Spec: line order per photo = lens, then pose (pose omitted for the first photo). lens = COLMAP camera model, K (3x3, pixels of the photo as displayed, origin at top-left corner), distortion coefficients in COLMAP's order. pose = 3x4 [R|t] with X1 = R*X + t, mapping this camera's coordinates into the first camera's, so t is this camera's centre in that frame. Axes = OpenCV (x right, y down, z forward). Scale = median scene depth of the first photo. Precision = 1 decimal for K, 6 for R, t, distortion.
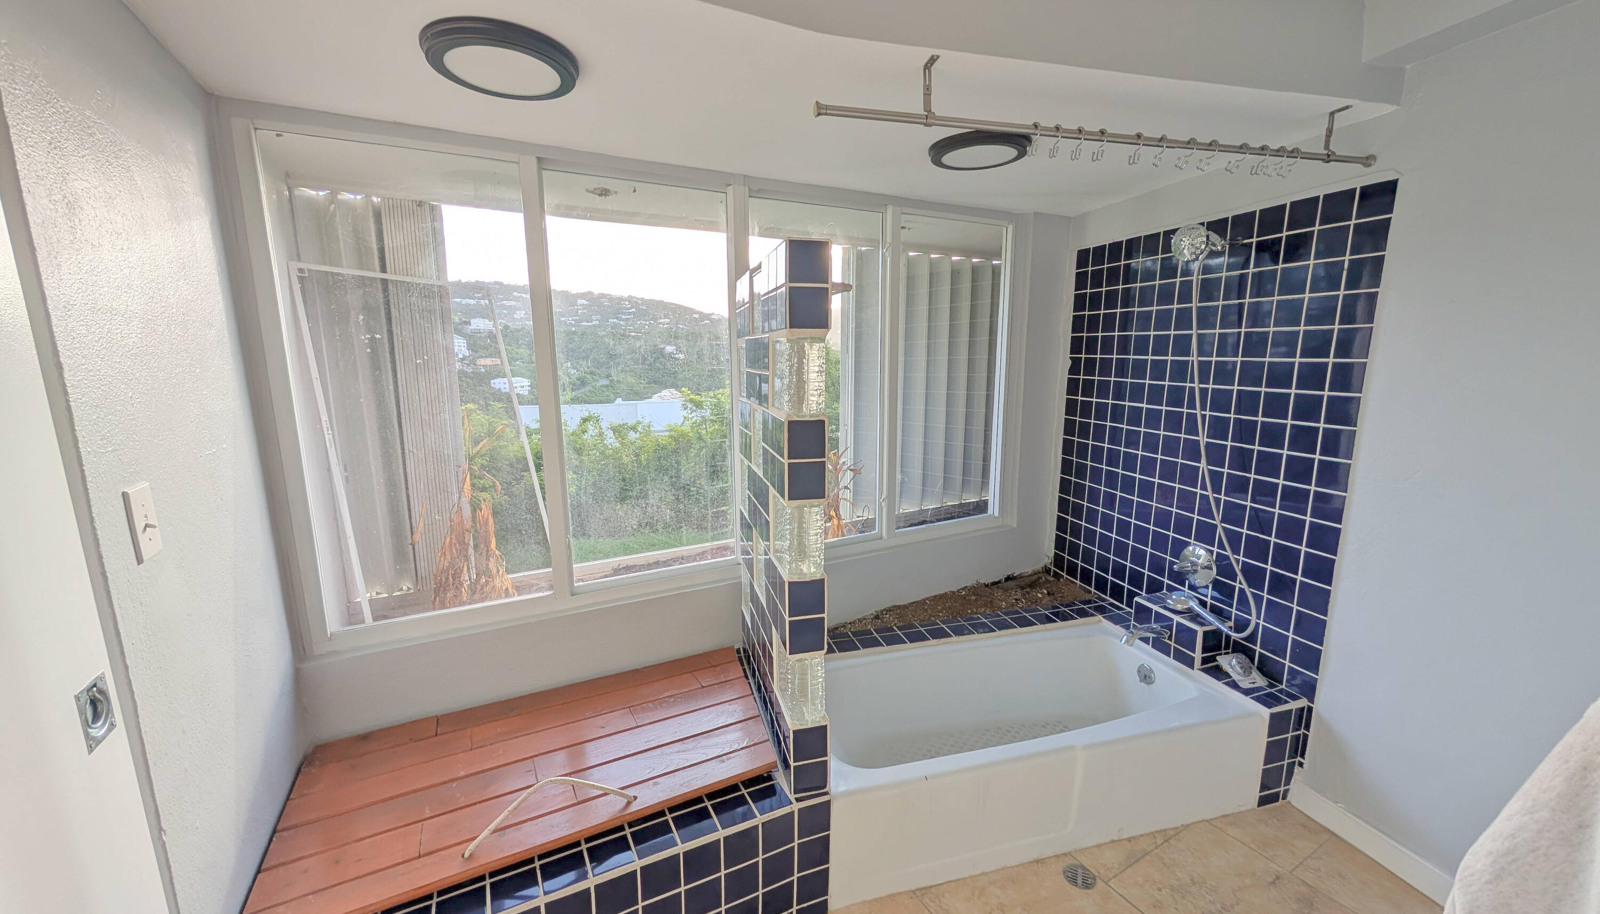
lens RADIAL K [[602.3, 0, 798.5], [0, 602.3, 460.4], [0, 0, 1]] dist [-0.002831, 0.000266]
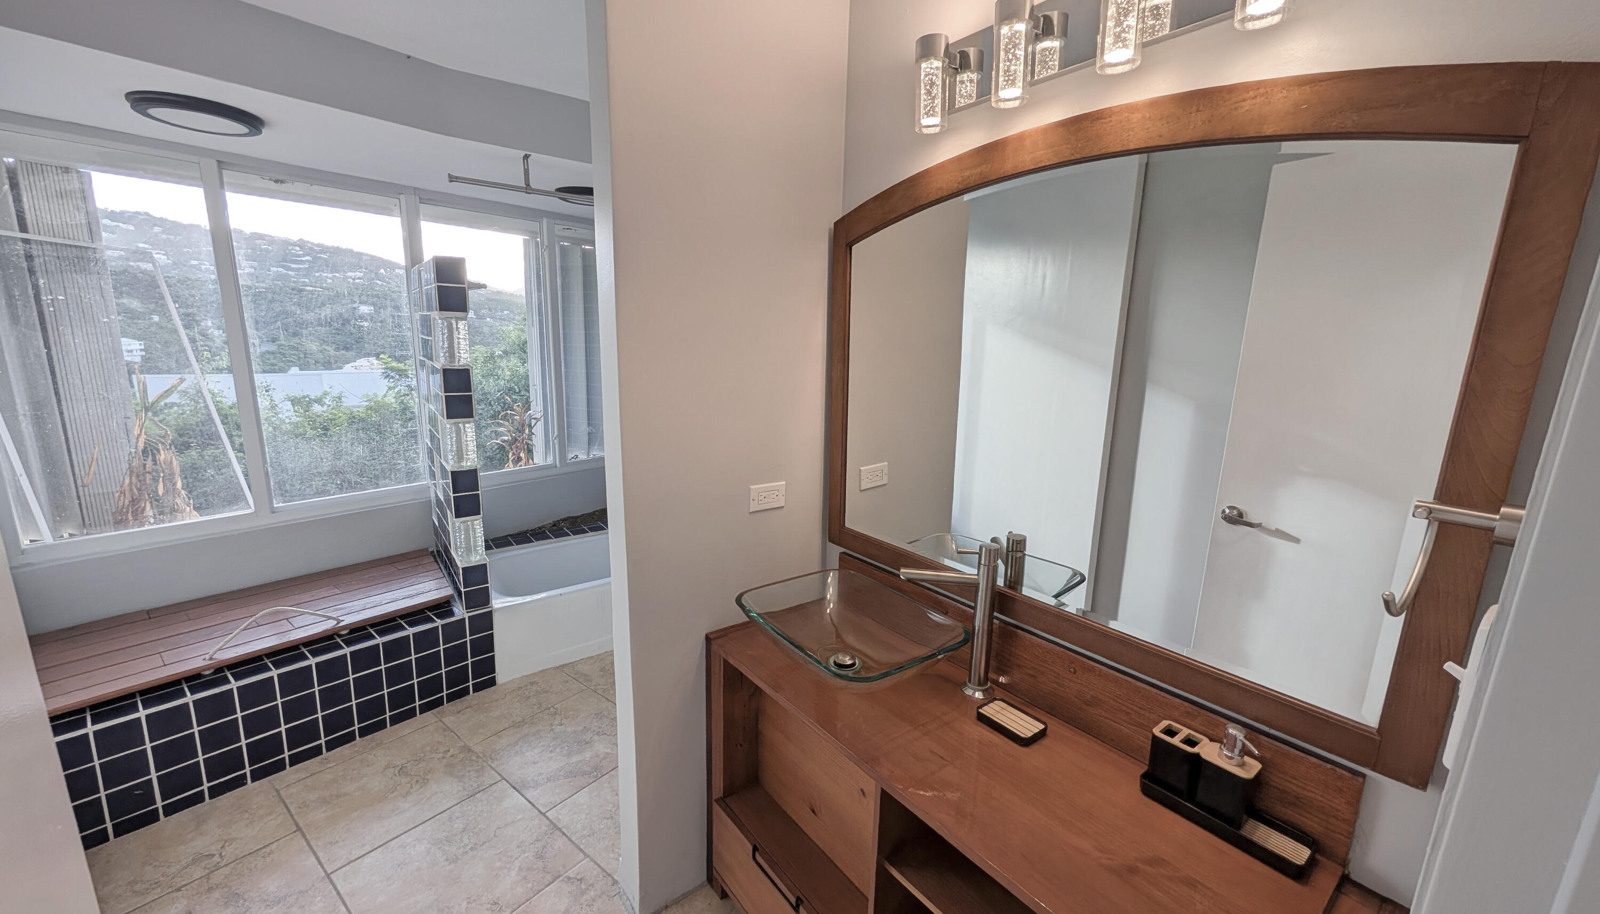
lens RADIAL K [[602.3, 0, 796.6], [0, 602.3, 458.0], [0, 0, 1]] dist [-0.002831, 0.000266]
pose [[0.919526, -0.044999, 0.390446, 0.184538], [0.029864, 0.998552, 0.044752, 0.111553], [-0.391894, -0.029491, 0.919538, -0.740197]]
